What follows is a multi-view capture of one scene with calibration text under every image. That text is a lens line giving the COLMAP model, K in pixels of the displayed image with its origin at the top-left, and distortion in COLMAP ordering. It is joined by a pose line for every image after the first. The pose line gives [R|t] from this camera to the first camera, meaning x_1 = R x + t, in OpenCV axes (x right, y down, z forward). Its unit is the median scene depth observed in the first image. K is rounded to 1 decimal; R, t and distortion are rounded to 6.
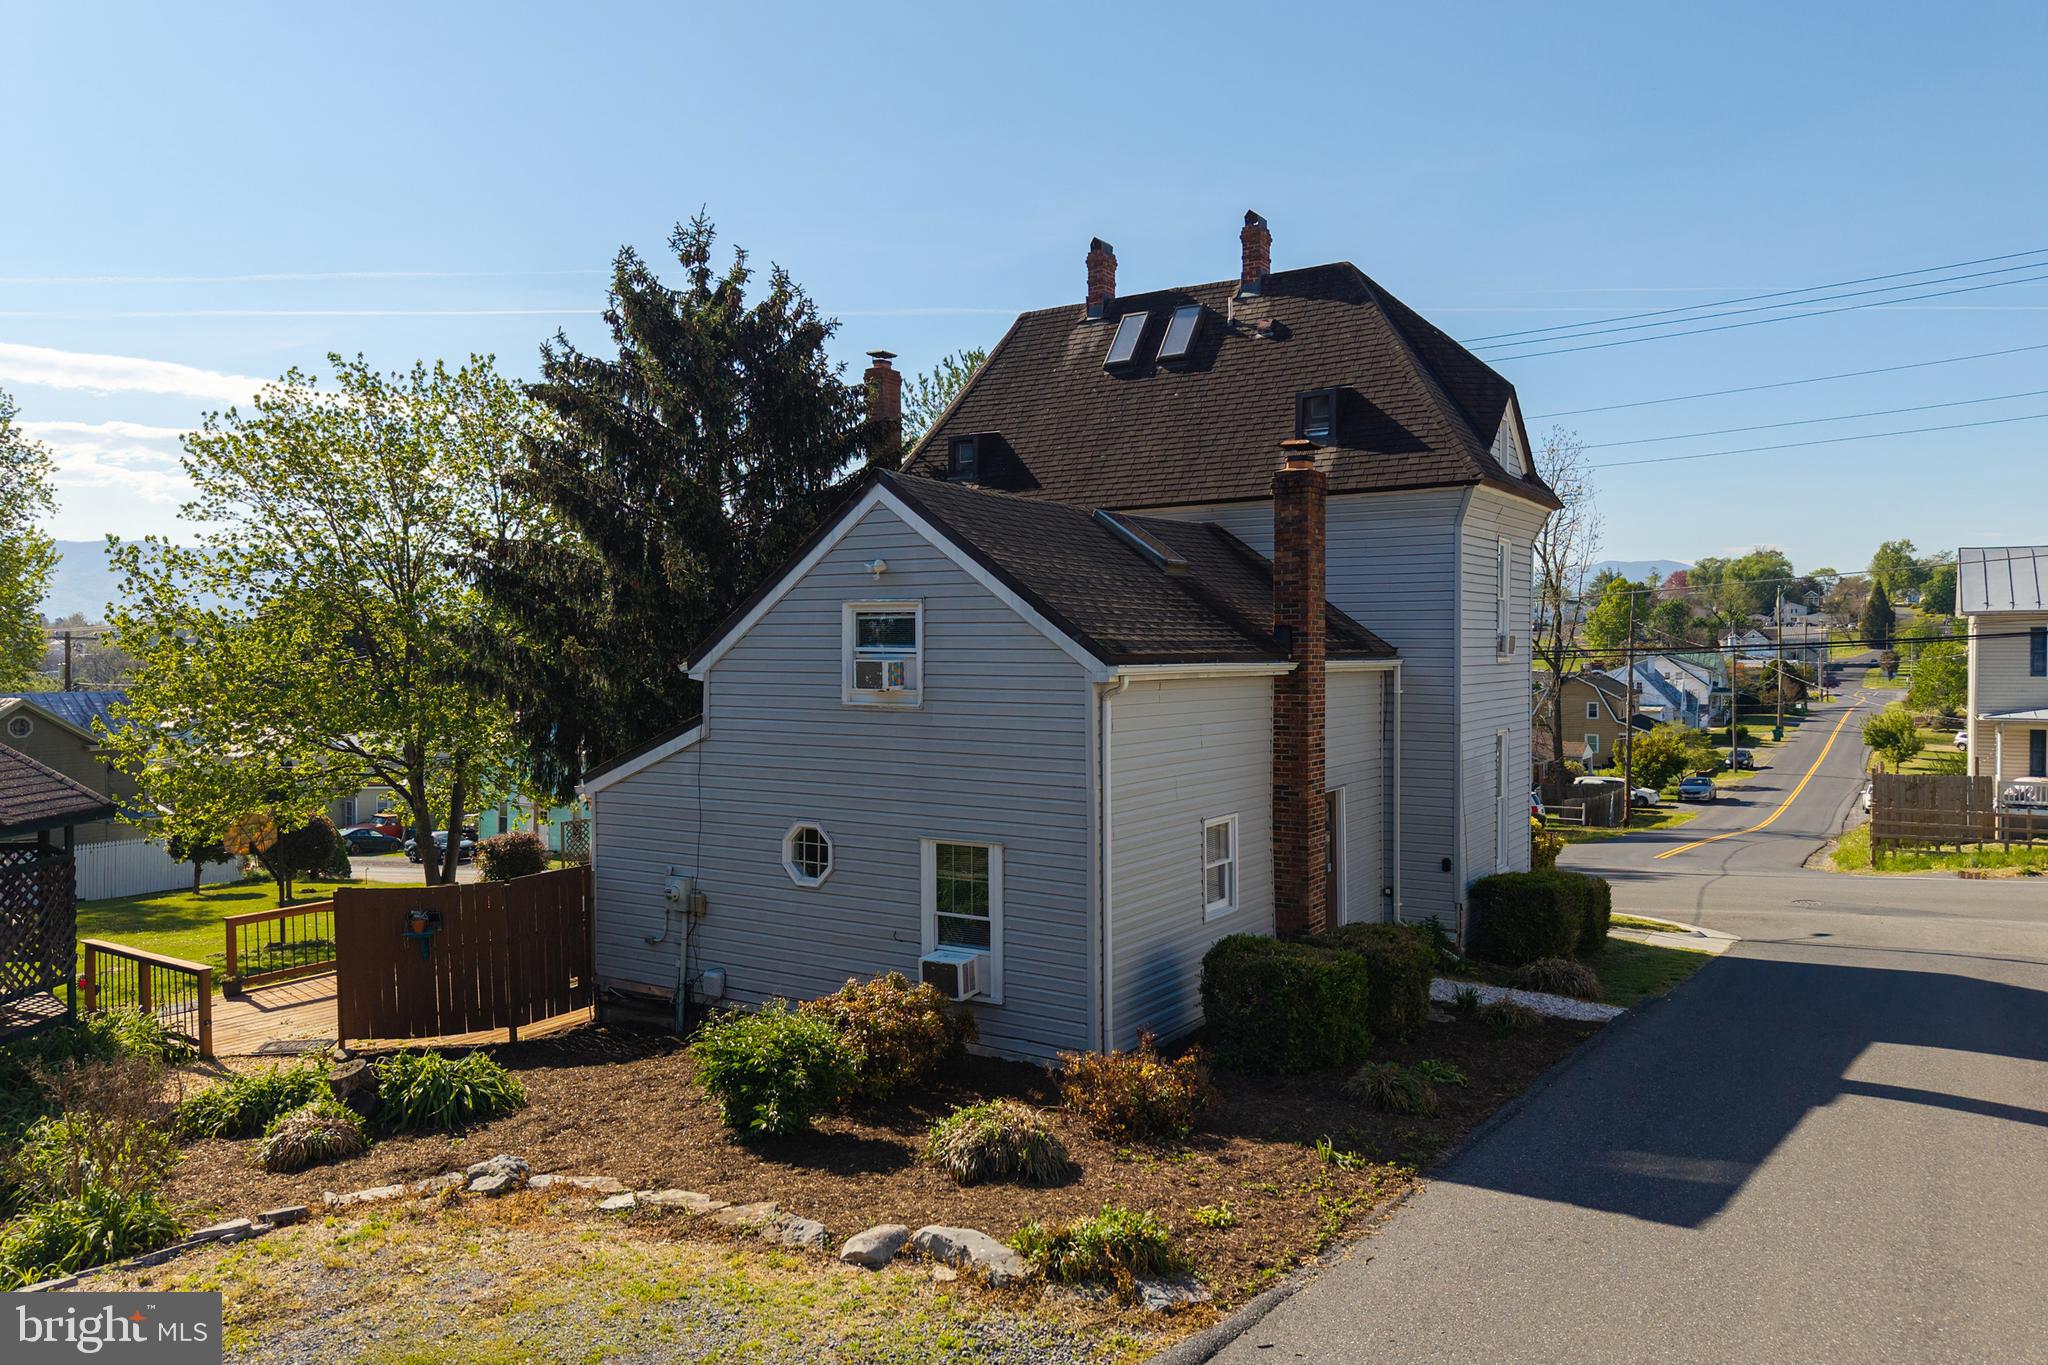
lens RADIAL K [[1367.2, 0, 1014.6], [0, 1367.2, 689.3], [0, 0, 1]] dist [0.005427, -0.011523]
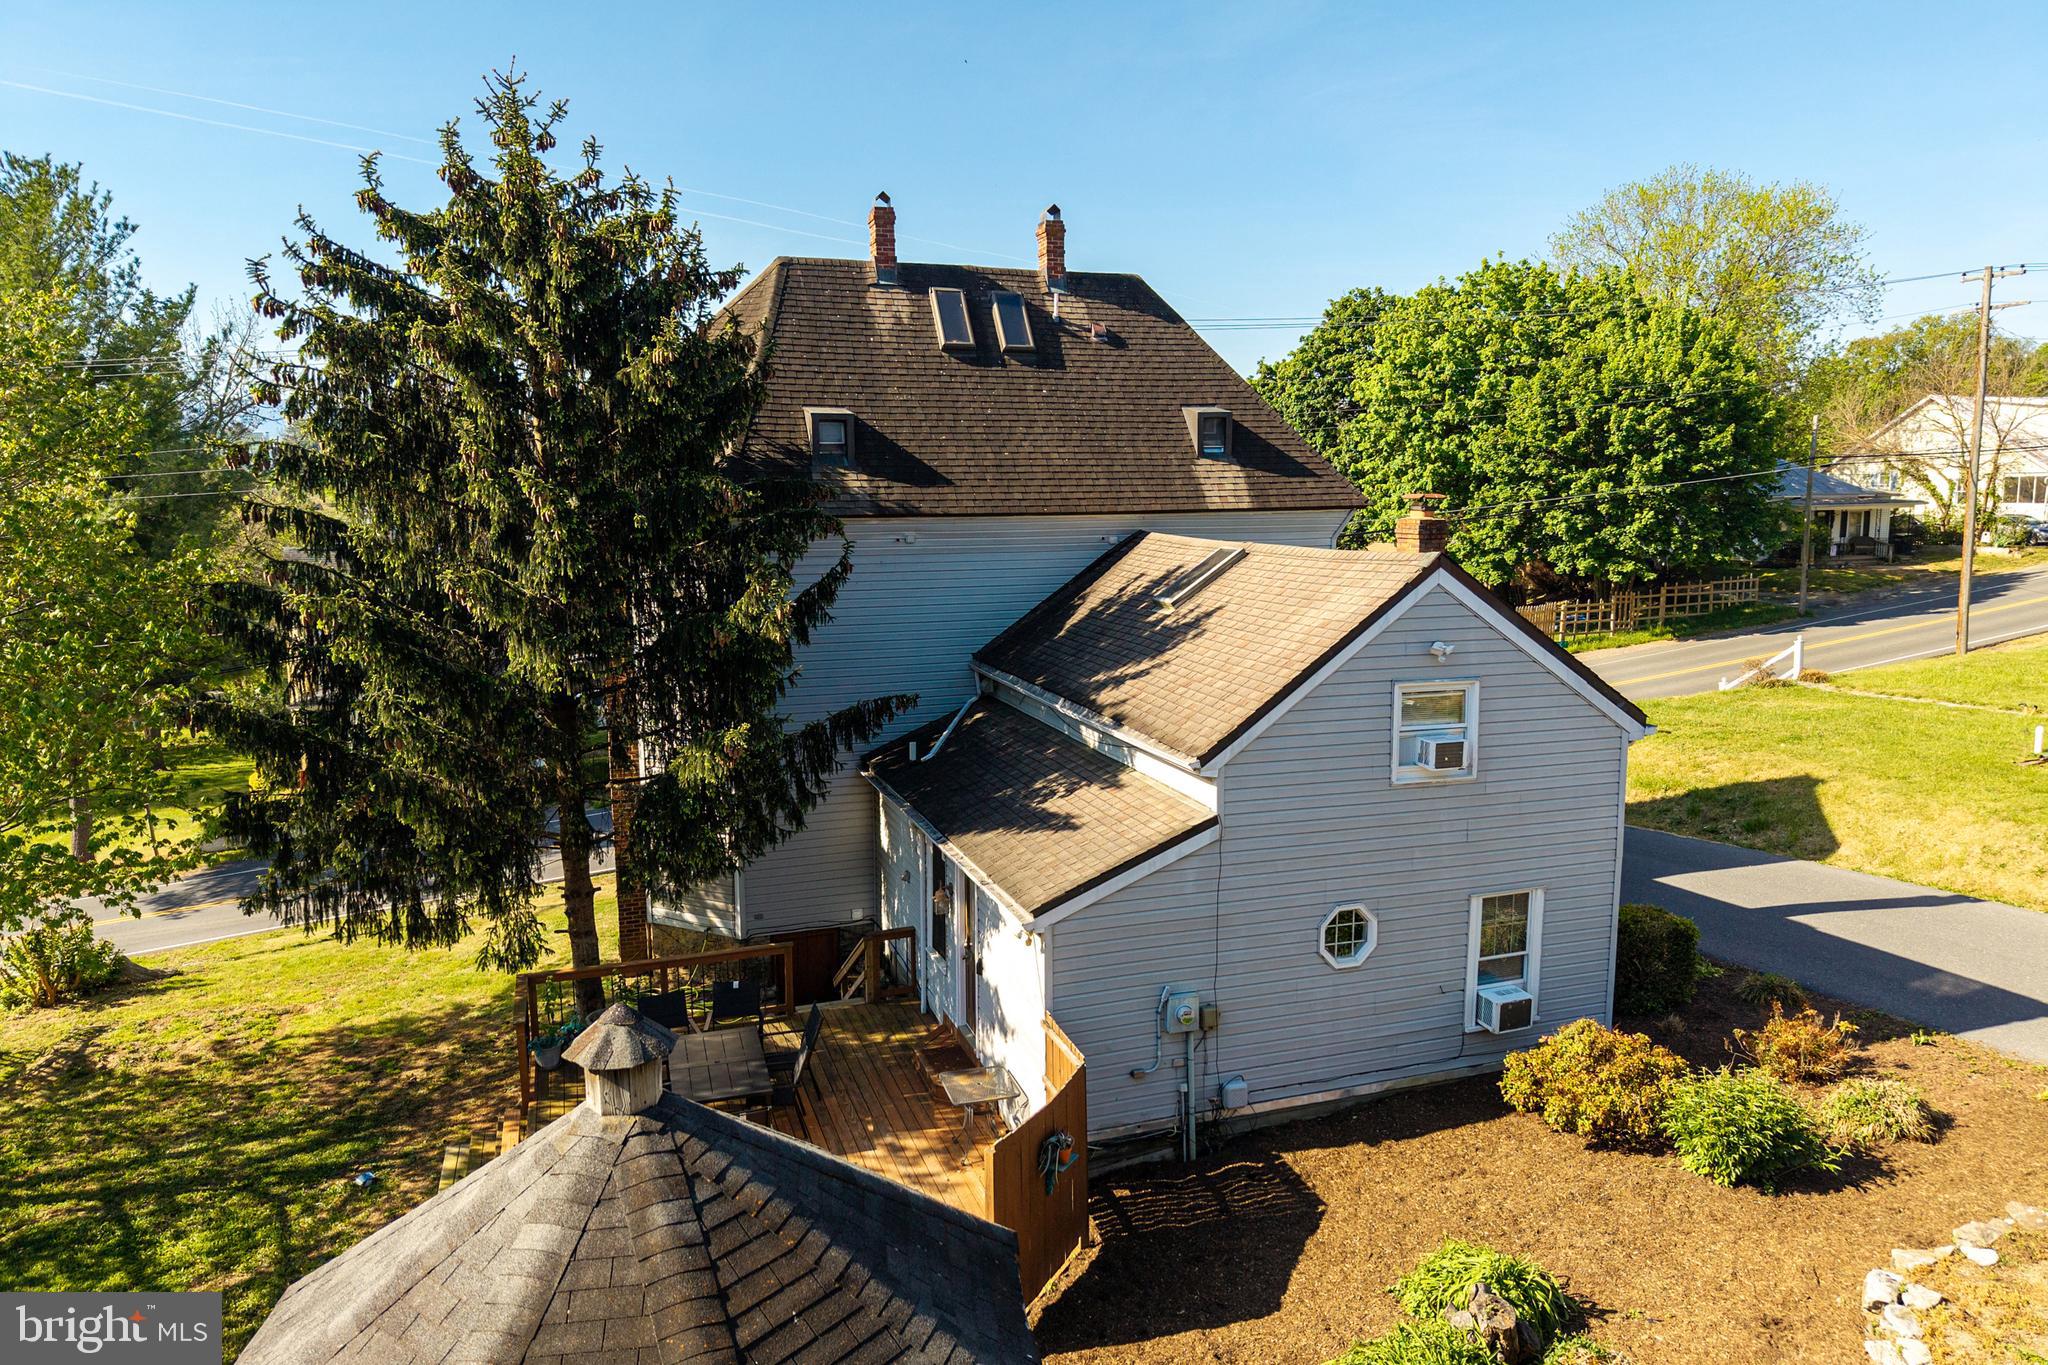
lens RADIAL K [[1367.2, 0, 1035.5], [0, 1367.2, 678.9], [0, 0, 1]] dist [0.005427, -0.011523]
pose [[0.626273, -0.108805, 0.771974, -0.995437], [0.029545, 0.992814, 0.115961, -0.178998], [-0.779044, -0.049815, 0.624987, 0.537270]]
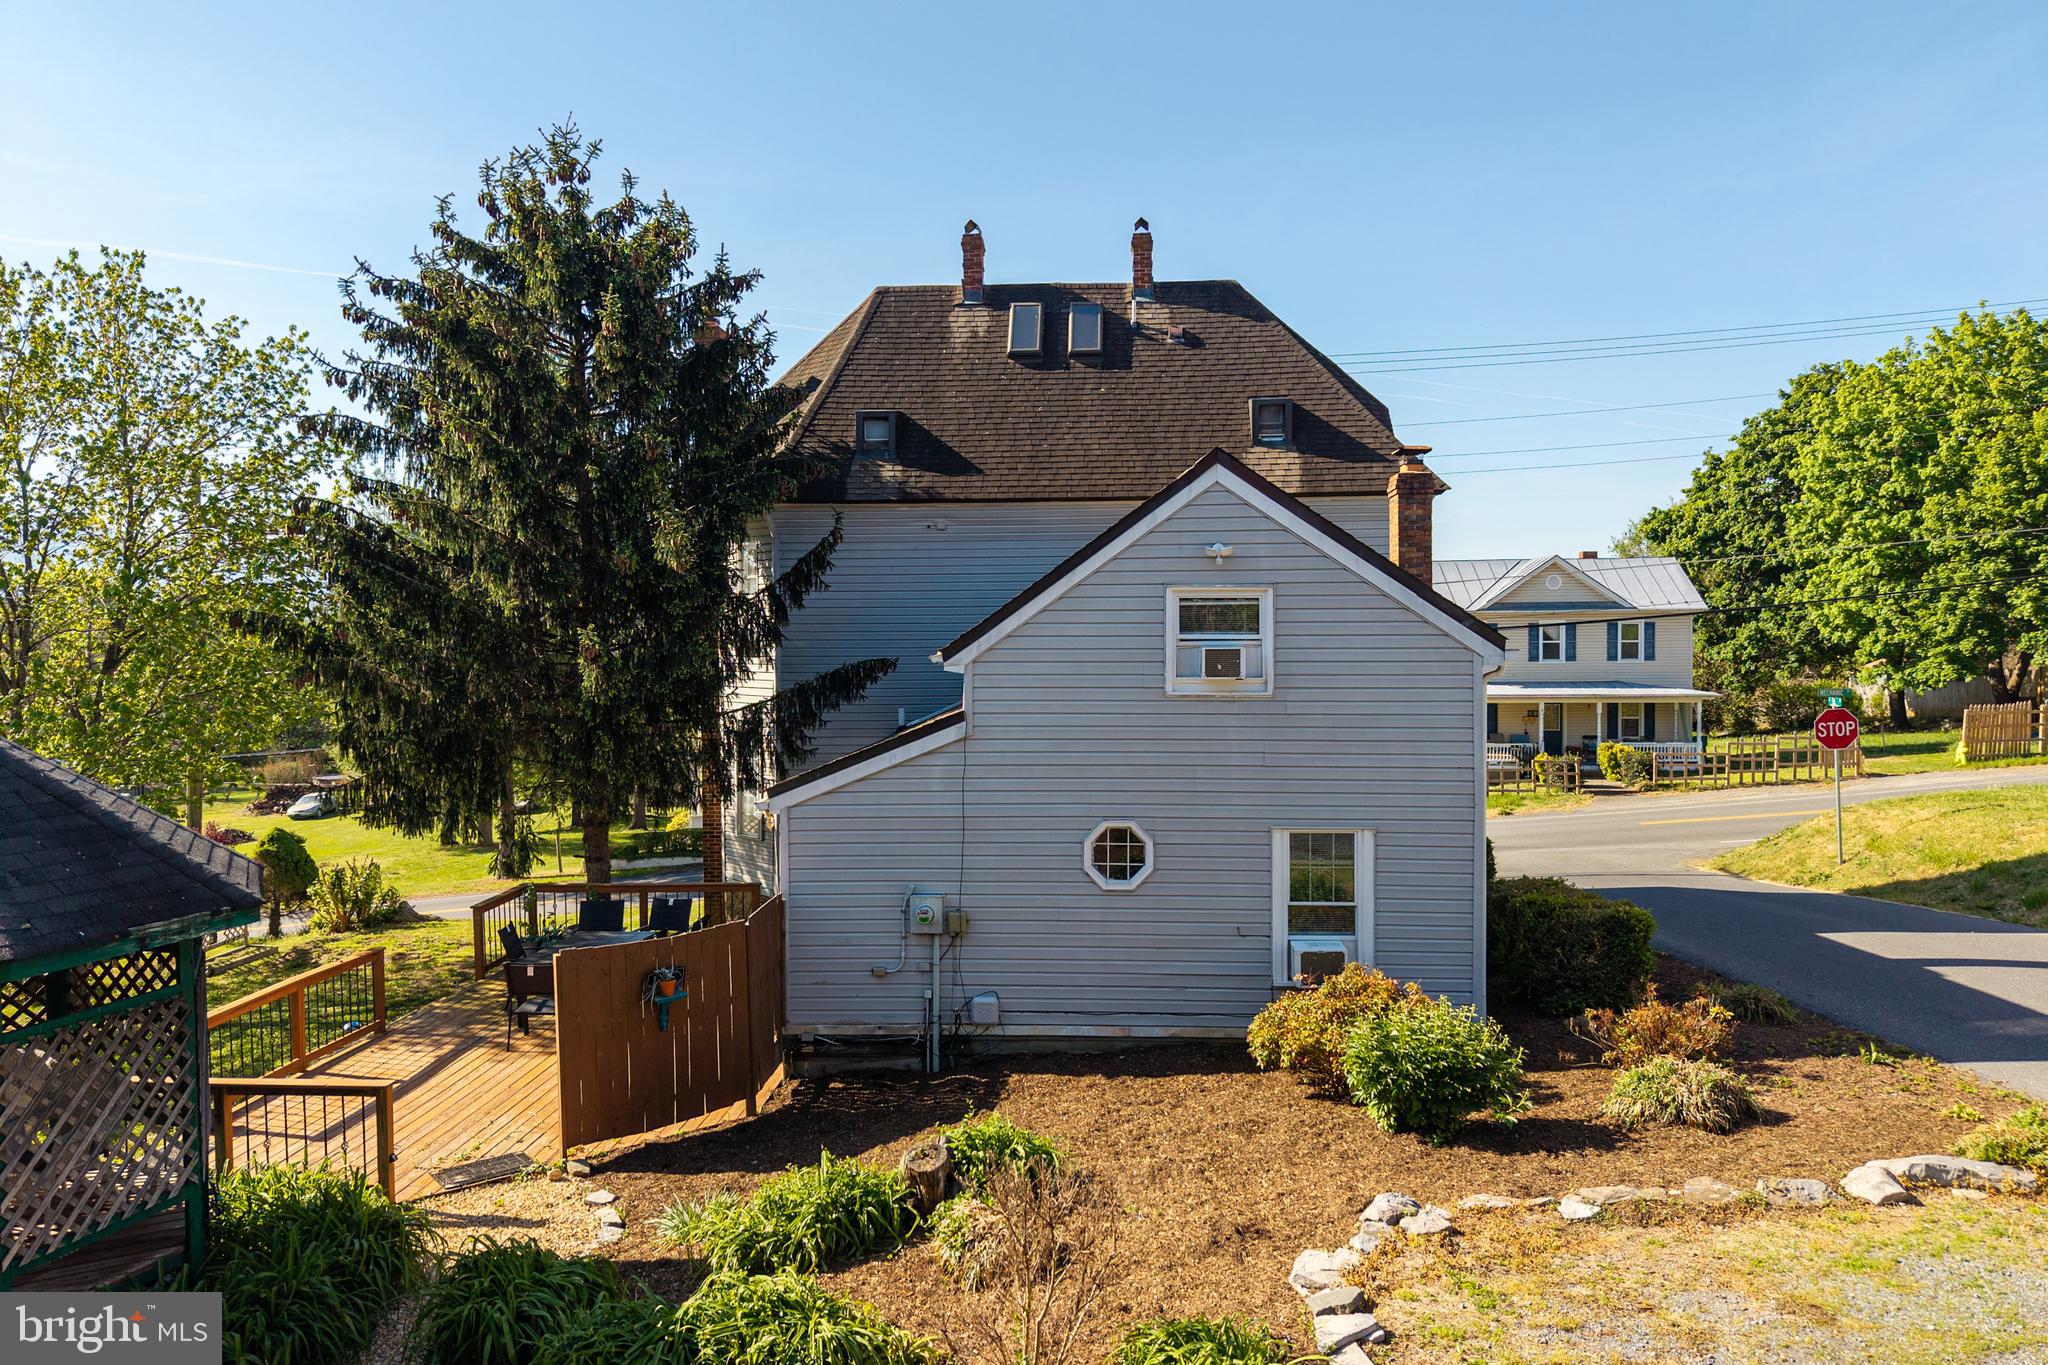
lens RADIAL K [[1367.2, 0, 1026.6], [0, 1367.2, 674.3], [0, 0, 1]] dist [0.005427, -0.011523]
pose [[0.873085, -0.014669, 0.487347, -0.629786], [0.018337, 0.999828, -0.002756, -0.002063], [-0.487223, 0.011343, 0.873204, 0.202167]]
